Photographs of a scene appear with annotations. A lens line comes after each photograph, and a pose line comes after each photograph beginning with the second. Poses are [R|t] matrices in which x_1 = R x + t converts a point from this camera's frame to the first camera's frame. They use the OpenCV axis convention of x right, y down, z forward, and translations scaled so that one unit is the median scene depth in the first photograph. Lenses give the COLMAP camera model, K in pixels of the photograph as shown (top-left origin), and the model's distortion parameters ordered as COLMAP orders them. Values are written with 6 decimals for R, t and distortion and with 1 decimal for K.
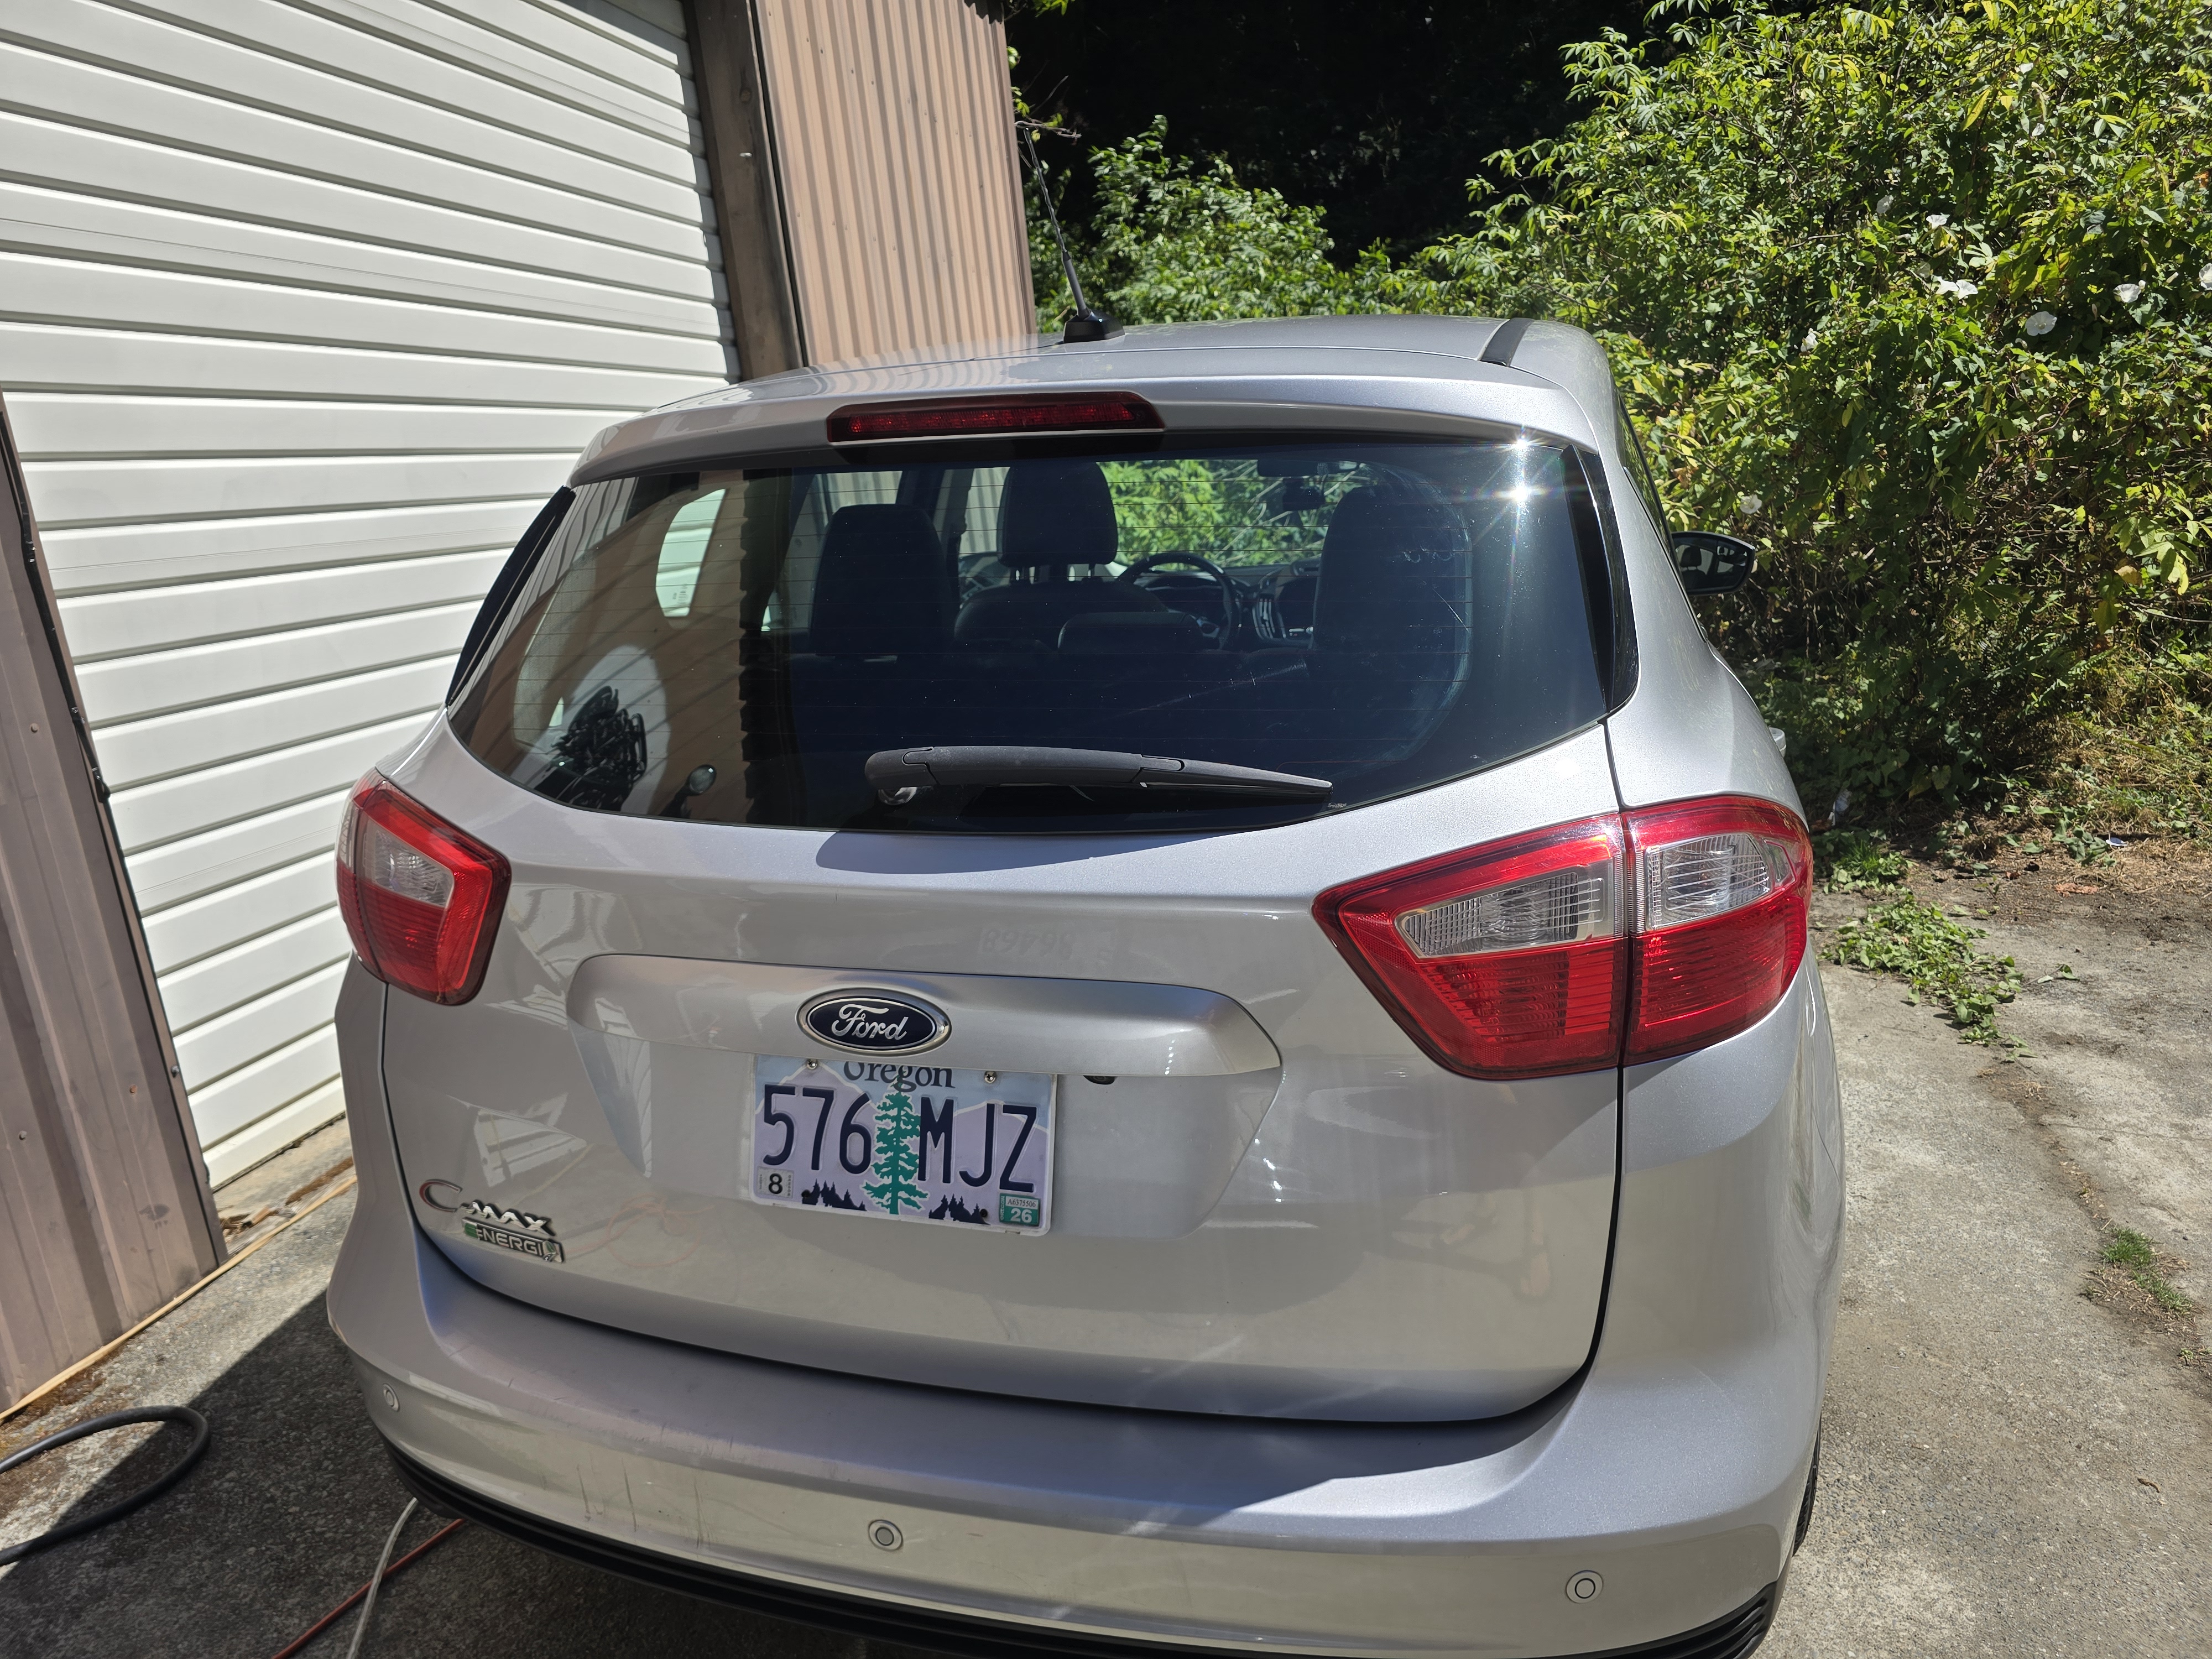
lens RADIAL K [[1495.4, 0, 1119.3], [0, 1495.4, 820.1], [0, 0, 1]] dist [0.041953, -0.027154]
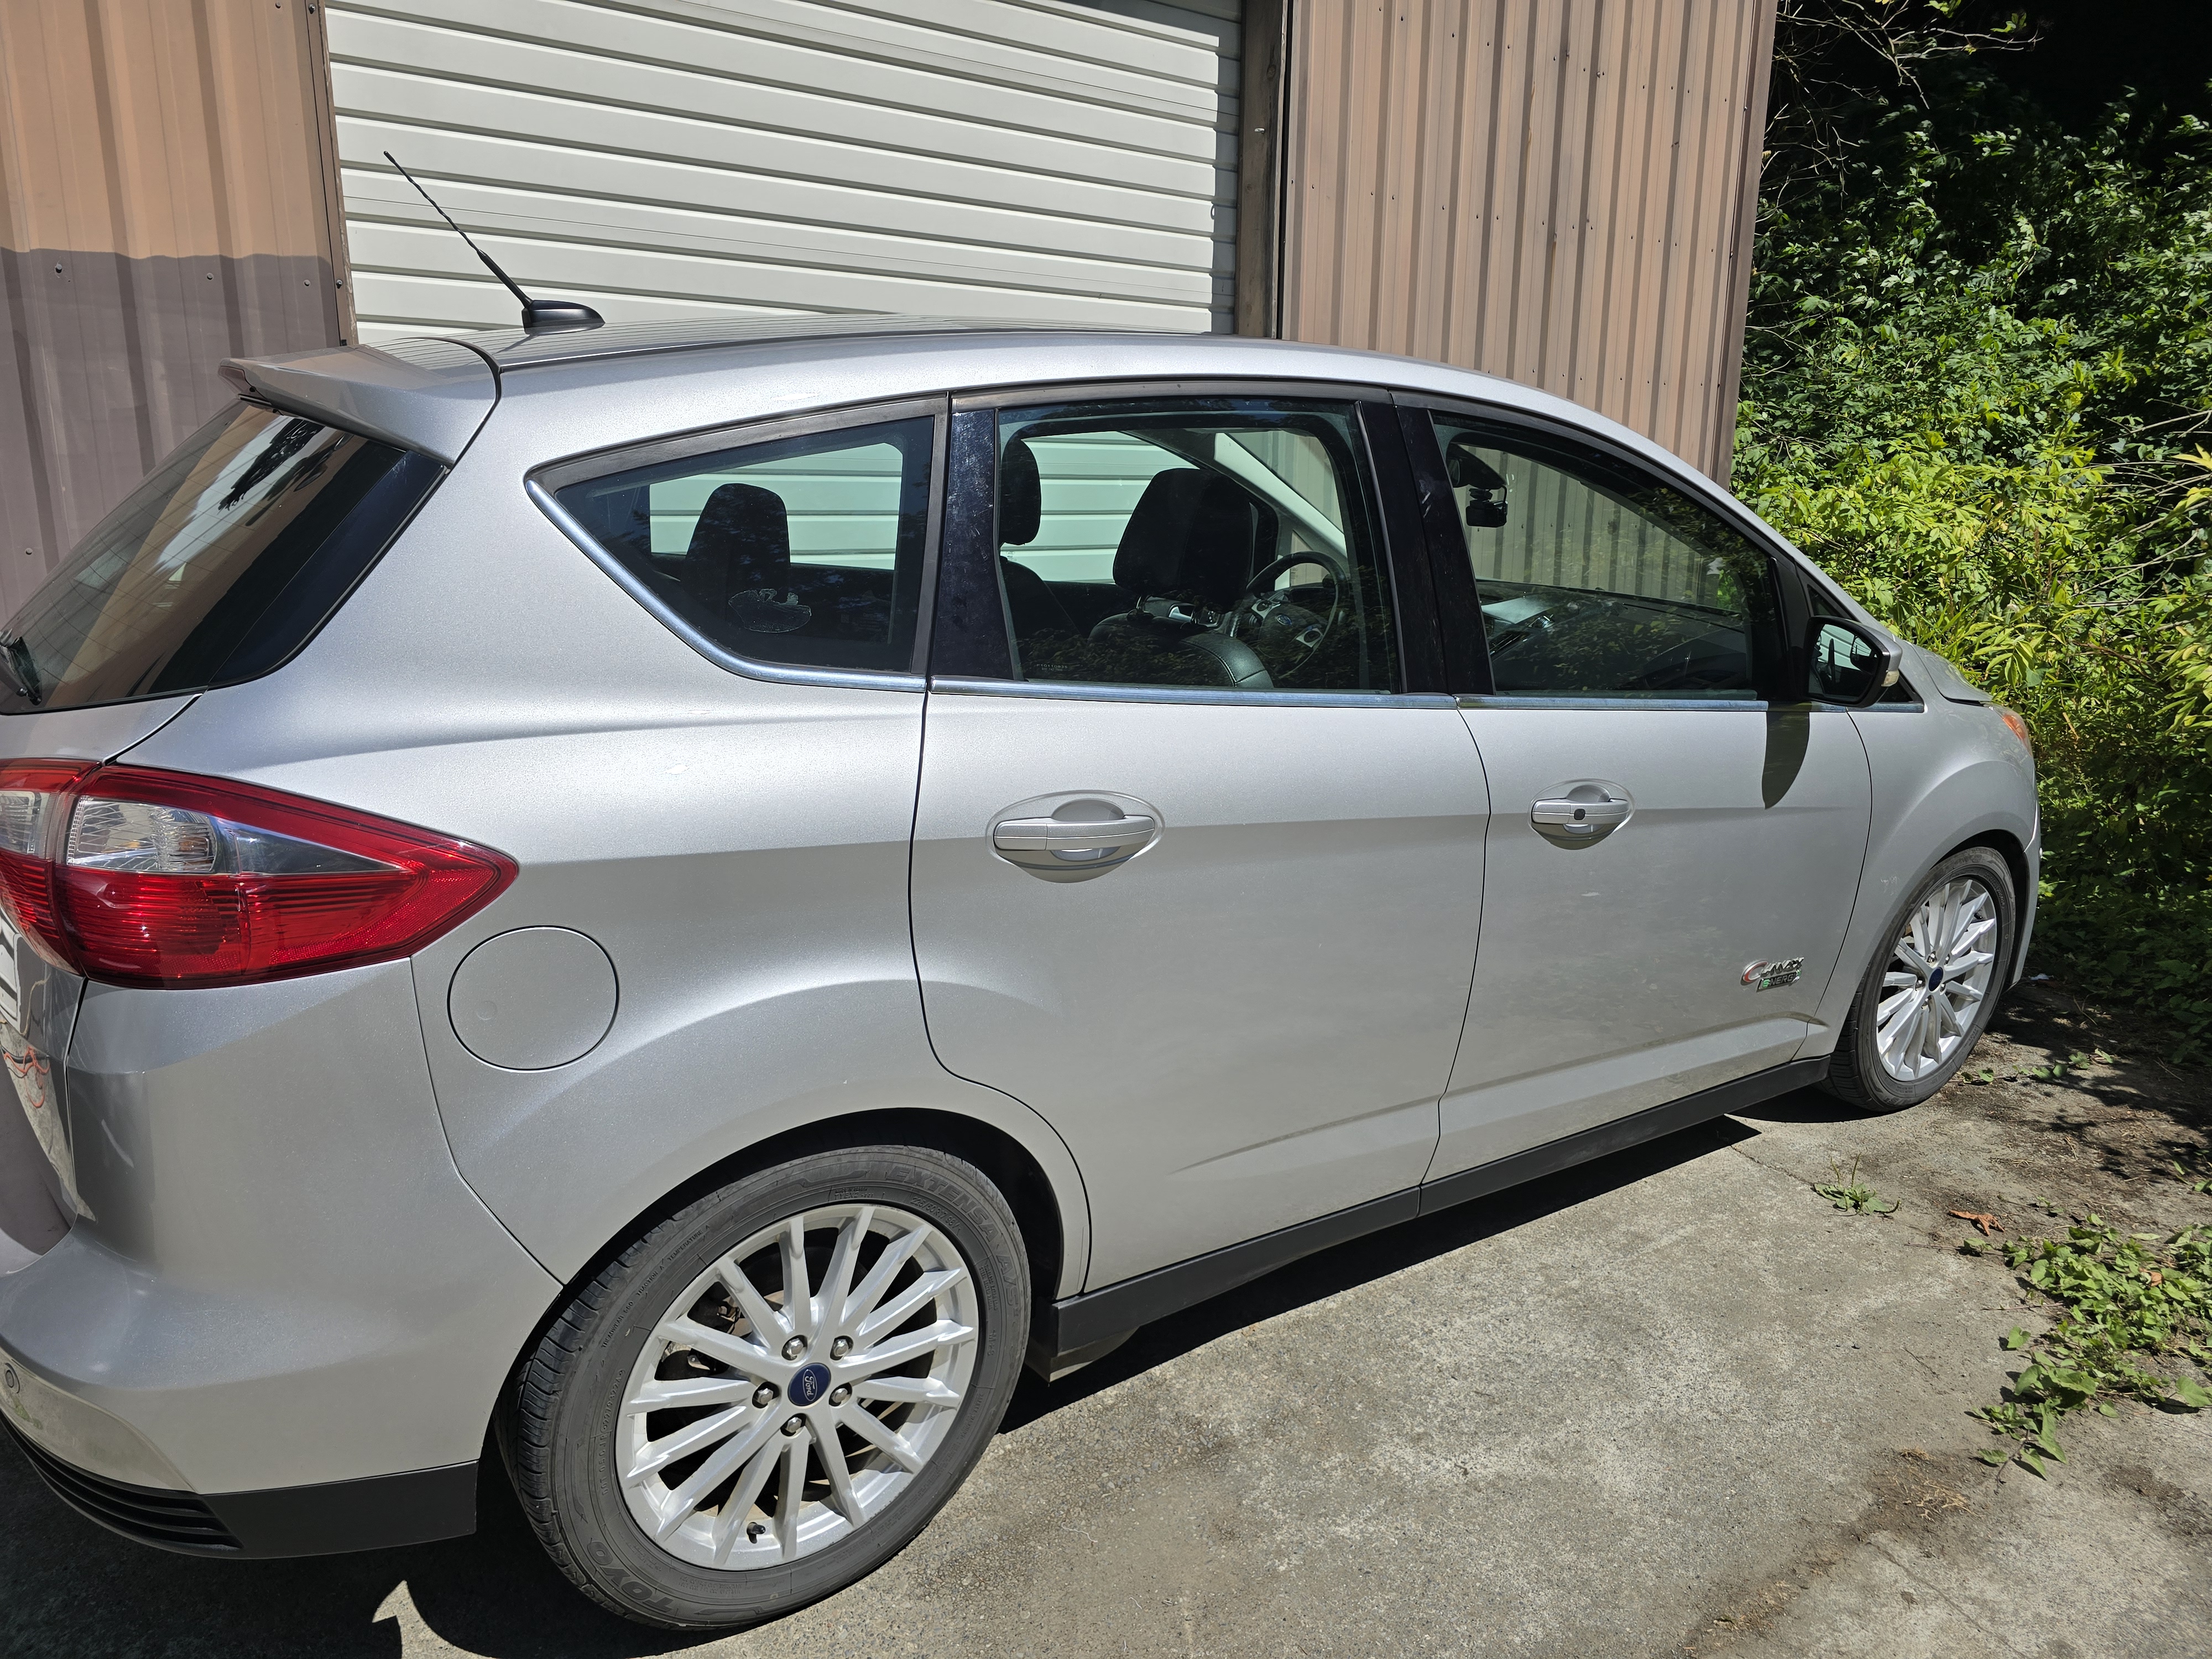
lens RADIAL K [[1495.4, 0, 1119.3], [0, 1495.4, 820.1], [0, 0, 1]] dist [0.041953, -0.027154]
pose [[0.760743, 0.238946, -0.603469, 0.550576], [-0.226002, 0.969102, 0.098817, -0.080554], [0.608435, 0.061211, 0.791240, 0.196244]]
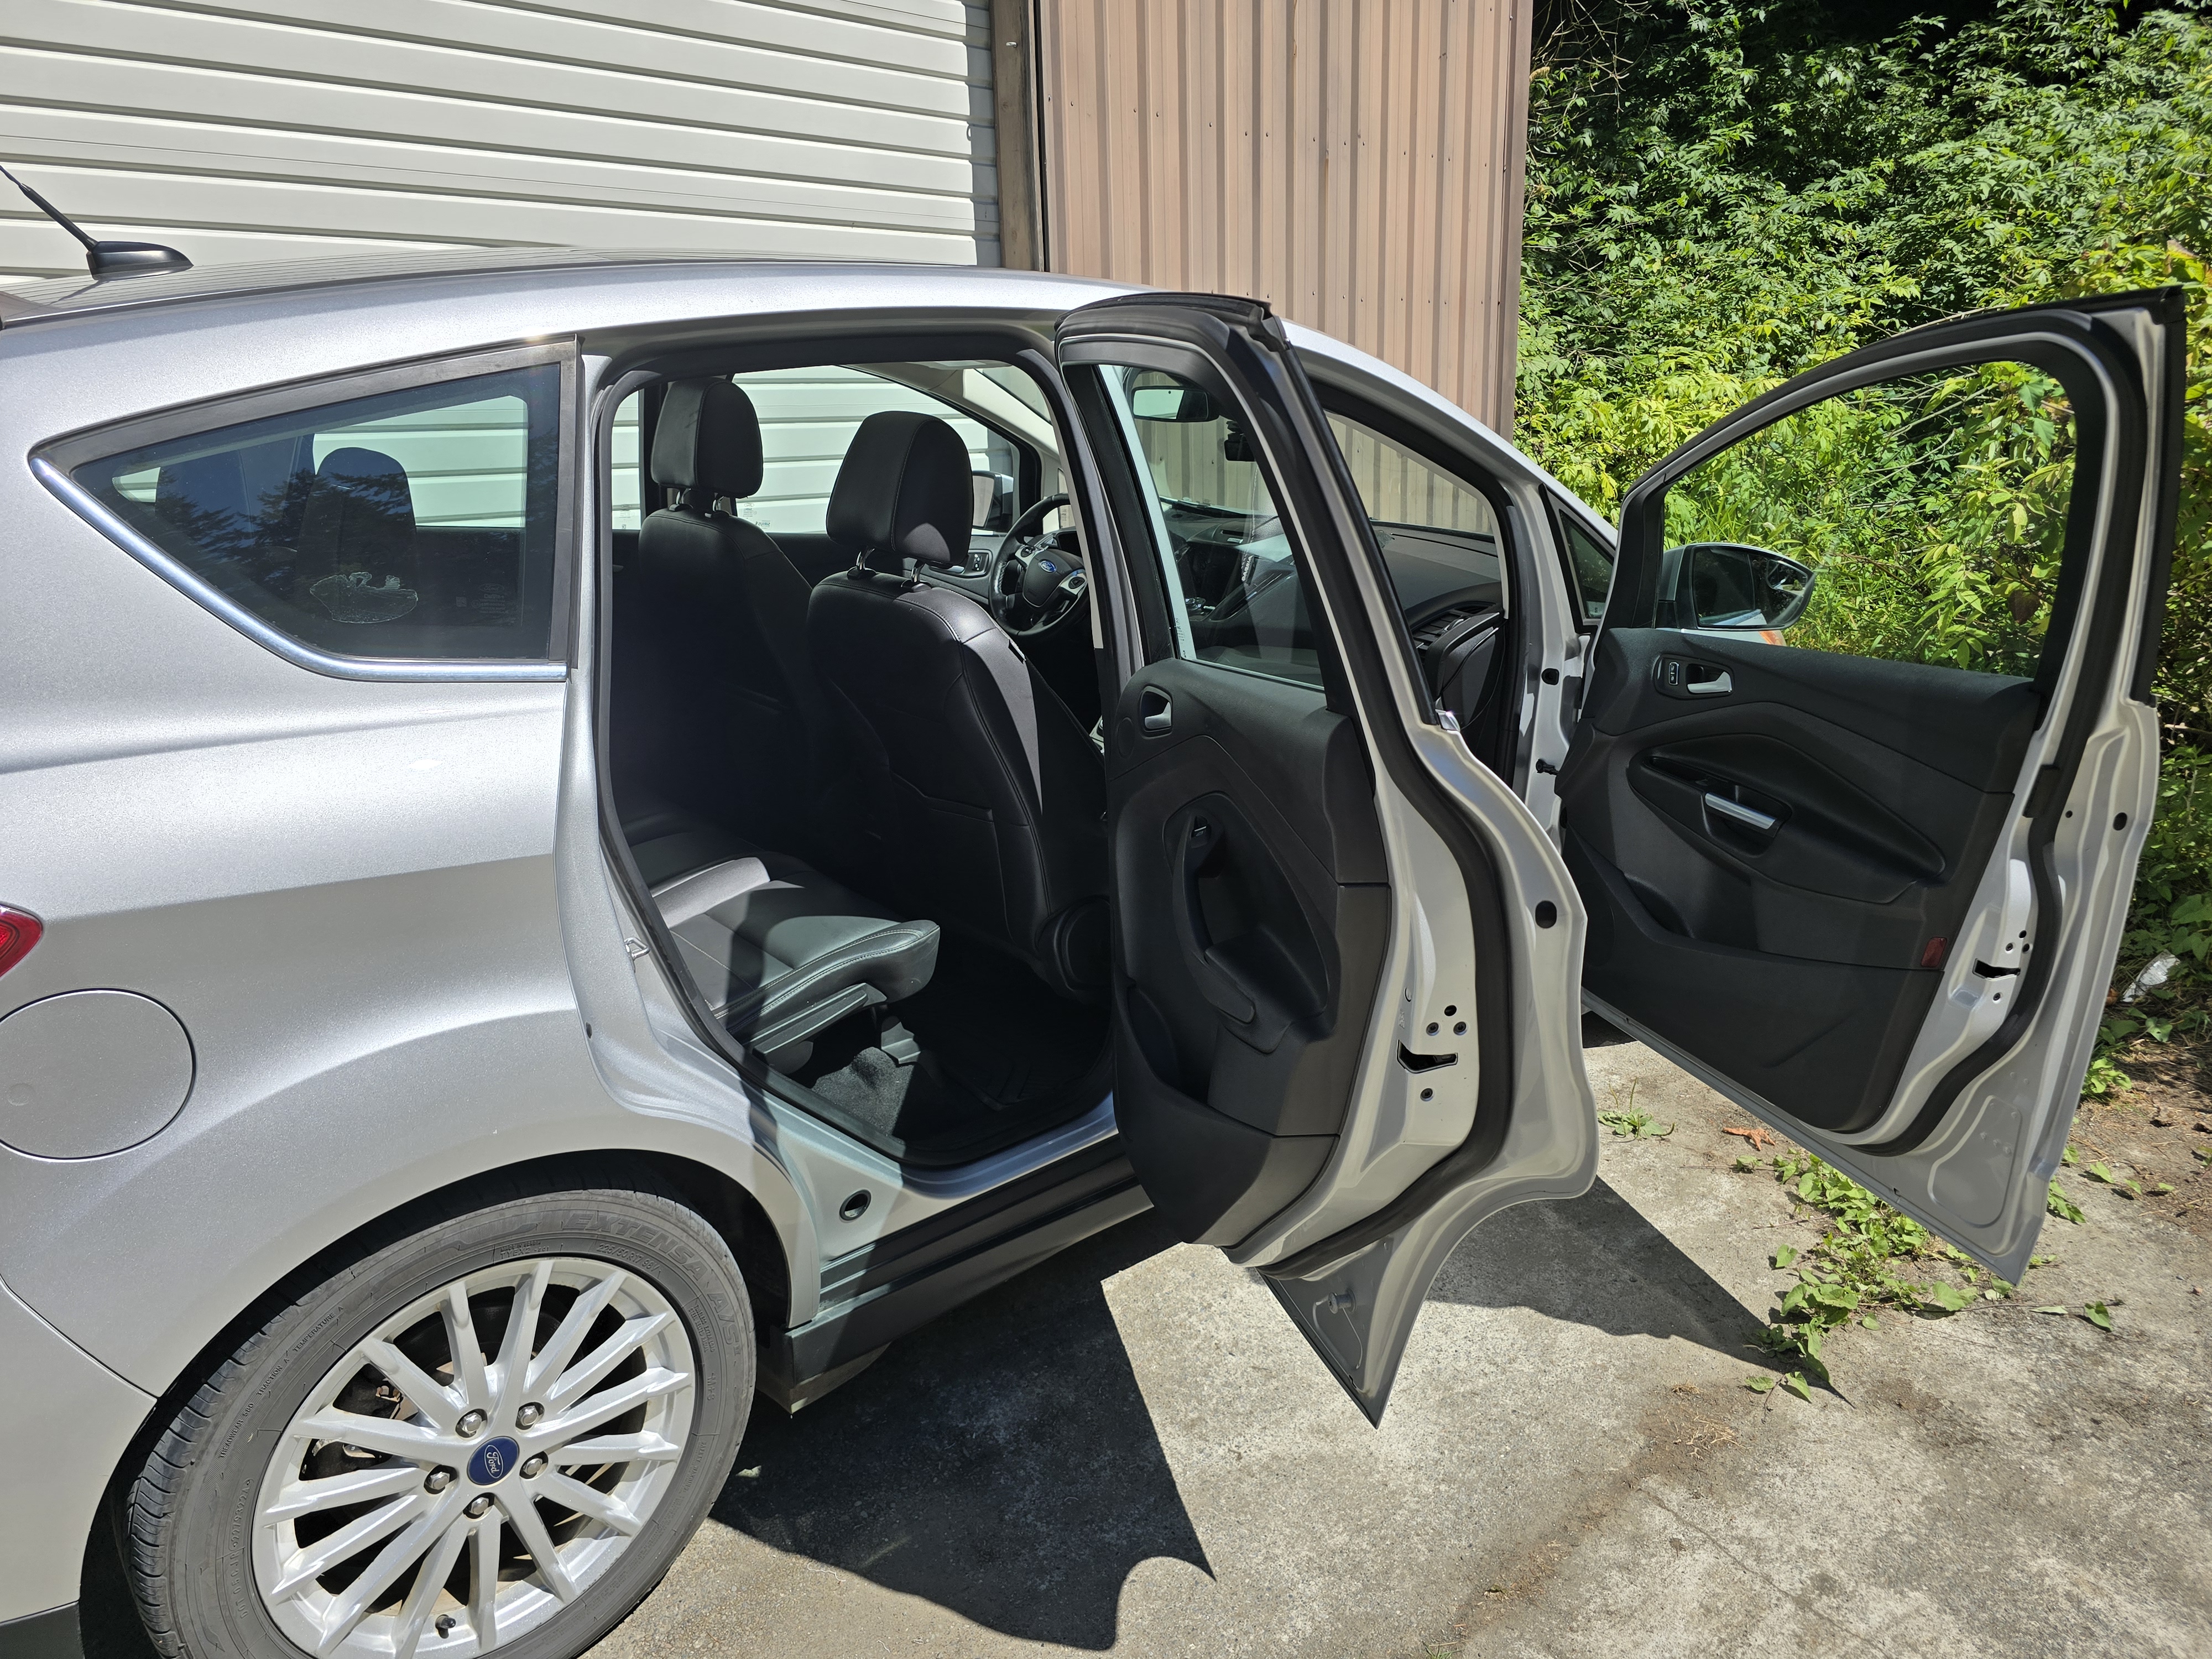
lens RADIAL K [[1485.9, 0, 1106.0], [0, 1485.9, 829.5], [0, 0, 1]] dist [0.044183, -0.030855]
pose [[0.827587, 0.217539, -0.517471, 0.556881], [-0.177419, 0.975966, 0.126541, -0.097713], [0.532561, -0.012914, 0.846293, 0.257260]]
